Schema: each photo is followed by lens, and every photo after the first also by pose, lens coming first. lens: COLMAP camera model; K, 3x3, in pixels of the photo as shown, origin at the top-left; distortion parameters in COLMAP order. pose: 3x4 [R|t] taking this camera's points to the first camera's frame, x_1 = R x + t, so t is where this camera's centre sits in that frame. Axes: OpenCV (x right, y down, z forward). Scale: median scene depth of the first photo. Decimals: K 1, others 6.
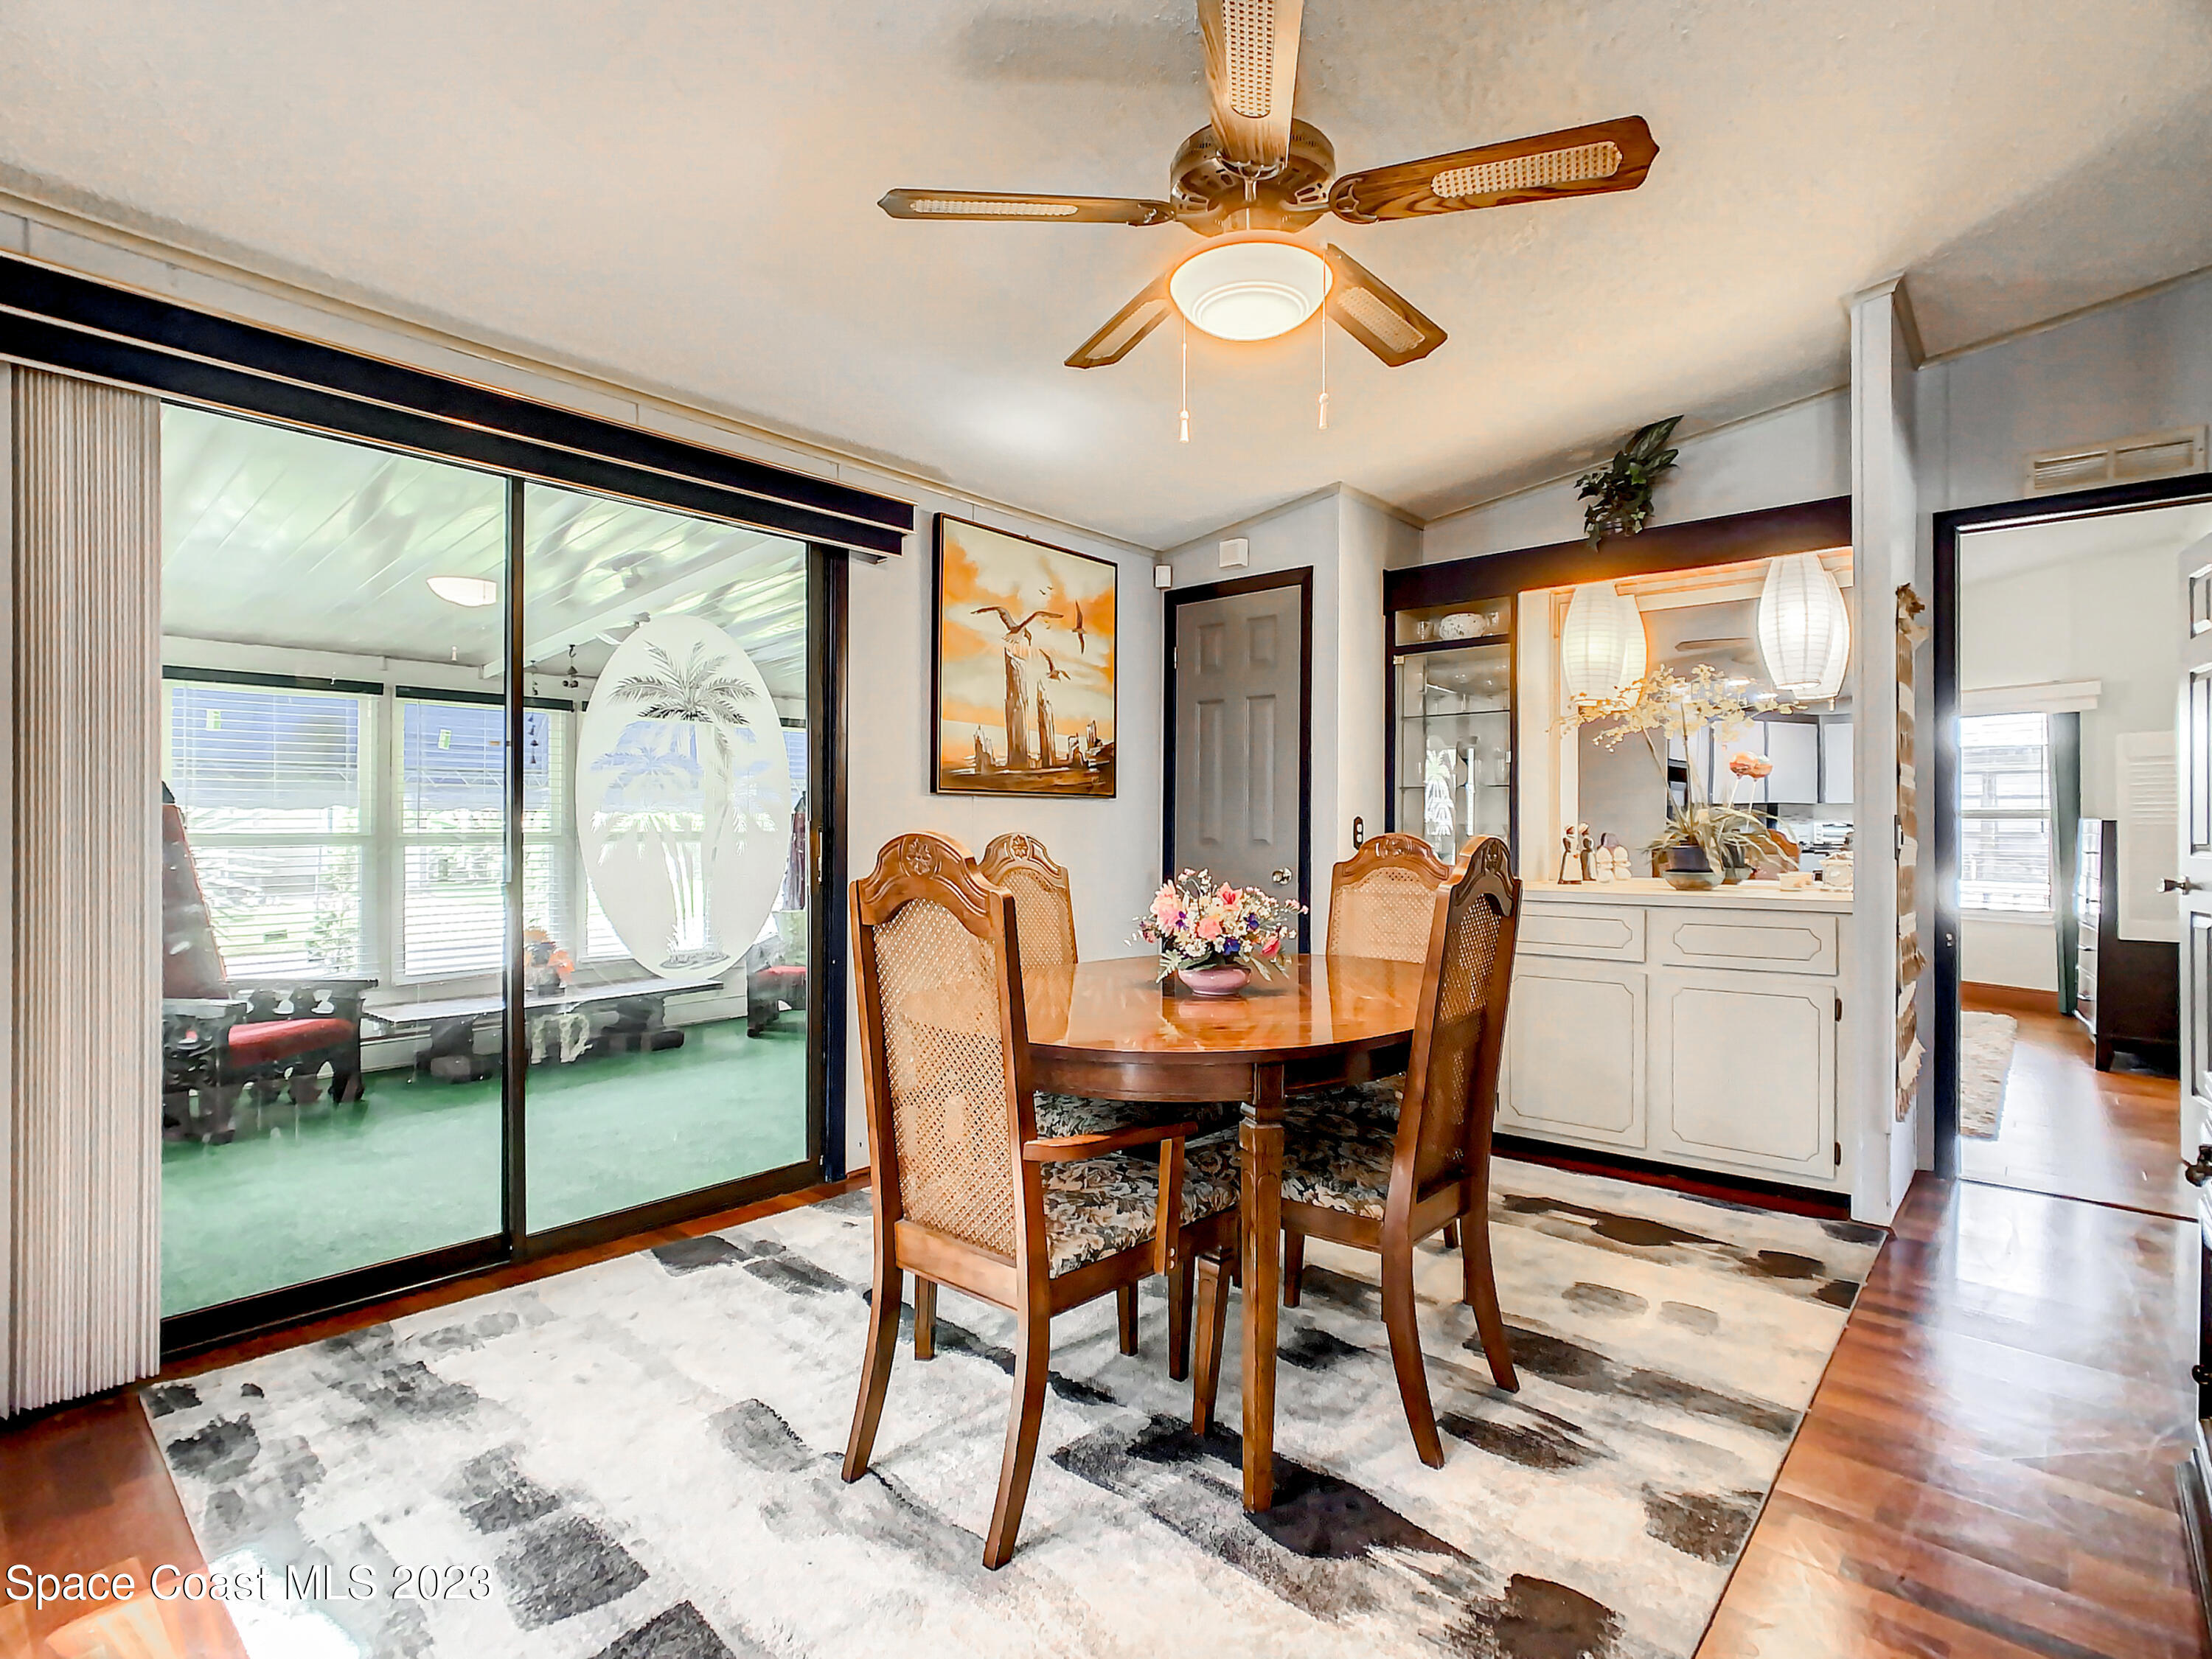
lens RADIAL K [[1059.4, 0, 1106.0], [0, 1059.4, 829.5], [0, 0, 1]] dist [0.002666, -0.000939]
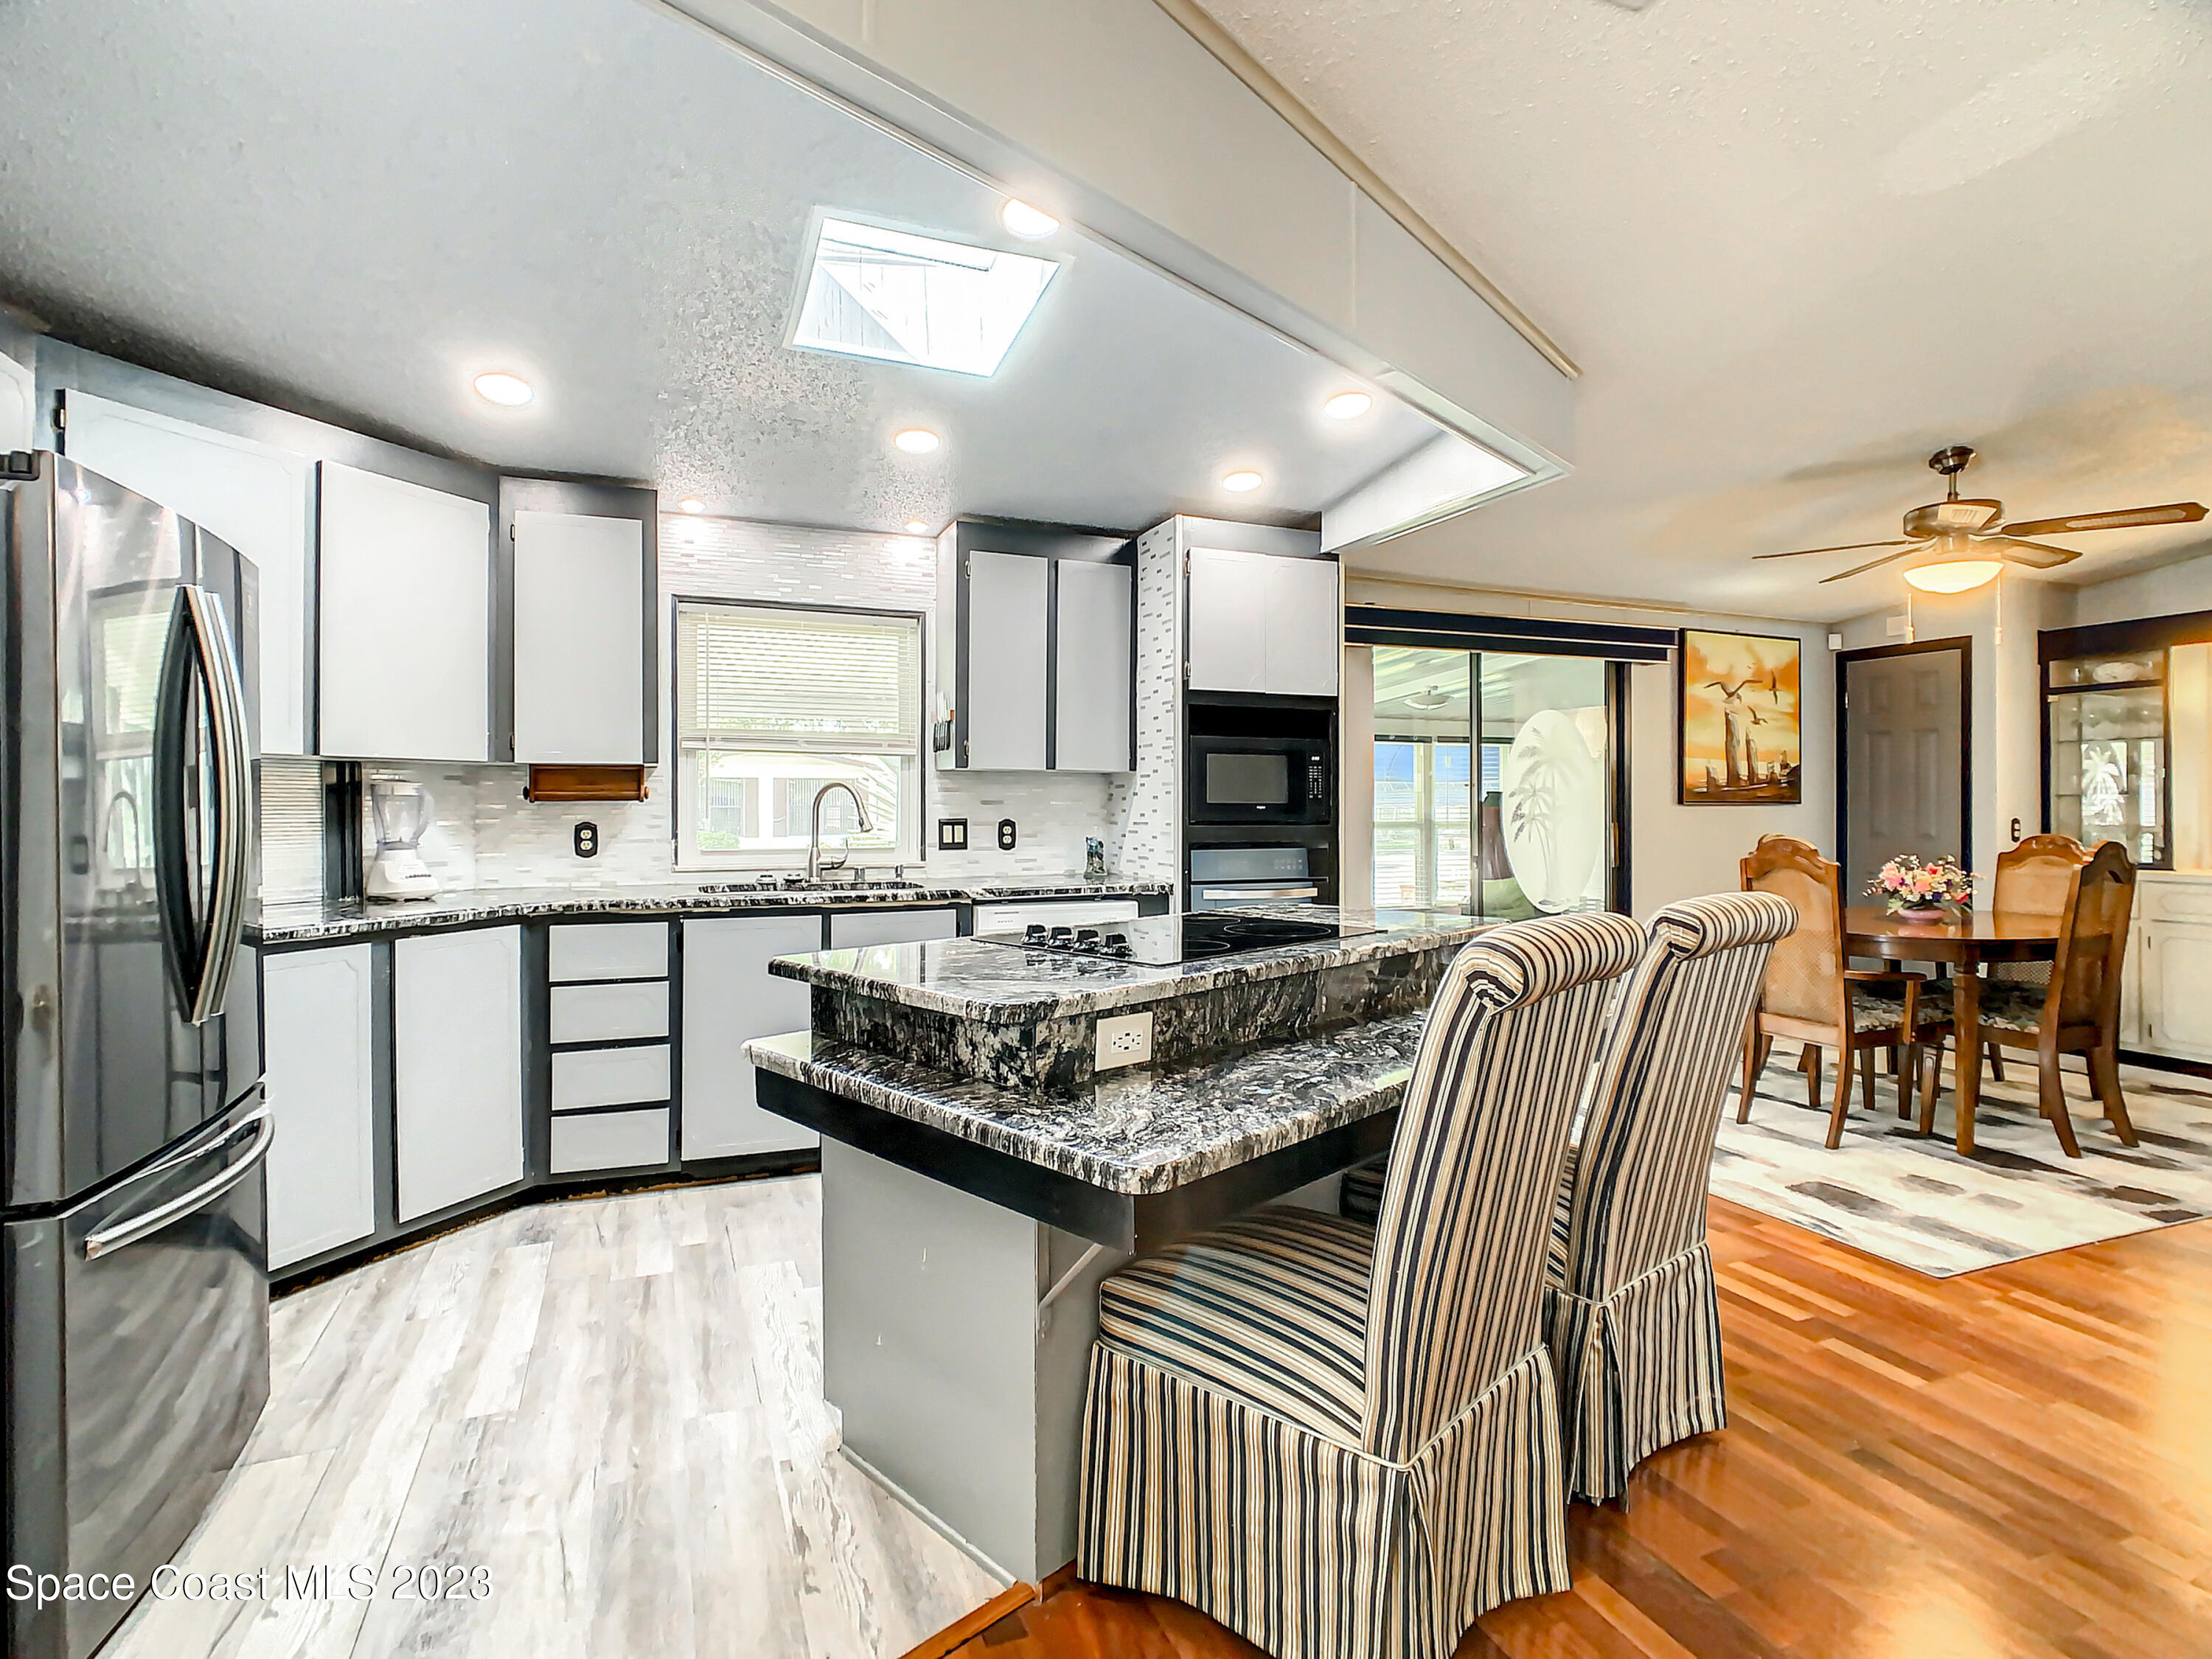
lens RADIAL K [[1100.1, 0, 1079.0], [0, 1100.1, 797.3], [0, 0, 1]] dist [-0.014457, 0.000494]
pose [[0.892459, -0.003035, -0.451117, -0.218498], [-0.001239, 0.999957, -0.009178, -0.027215], [0.451126, 0.008750, 0.892417, -0.843048]]
